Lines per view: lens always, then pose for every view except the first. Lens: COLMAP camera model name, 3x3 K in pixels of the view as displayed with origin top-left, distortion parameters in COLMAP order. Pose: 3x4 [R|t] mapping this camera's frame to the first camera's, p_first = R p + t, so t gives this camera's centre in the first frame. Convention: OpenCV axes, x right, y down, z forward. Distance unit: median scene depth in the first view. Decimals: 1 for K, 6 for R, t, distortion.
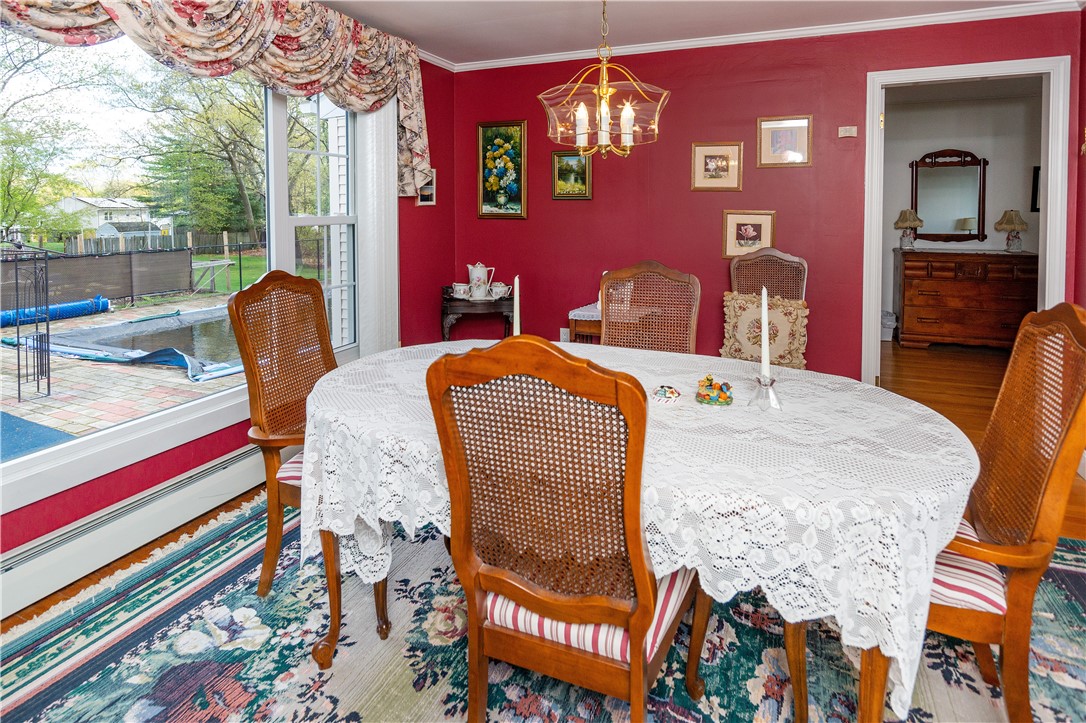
lens RADIAL K [[572.4, 0, 542.0], [0, 572.4, 213.3], [0, 0, 1]] dist [-0.006127, 0.000814]
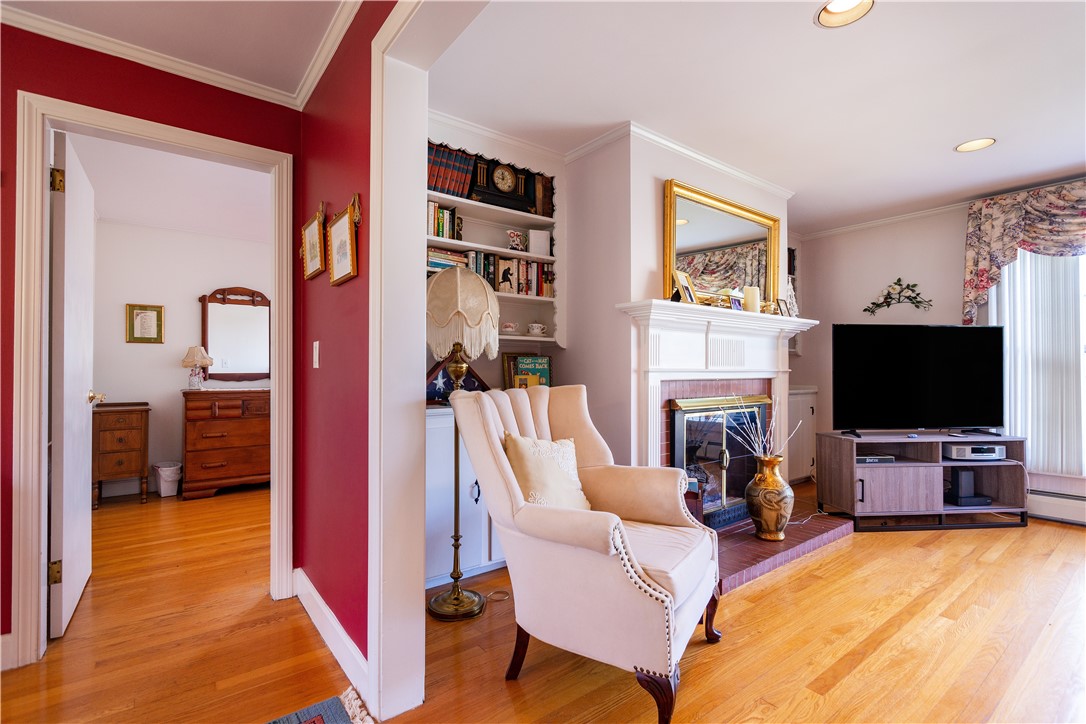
lens RADIAL K [[497.7, 0, 540.0], [0, 497.7, 367.7], [0, 0, 1]] dist [-0.002727, 0.000541]
pose [[0.490349, 0.007567, 0.871493, 0.606599], [0.016414, 0.999705, -0.017916, 0.142612], [-0.871372, 0.023090, 0.490080, 0.353919]]
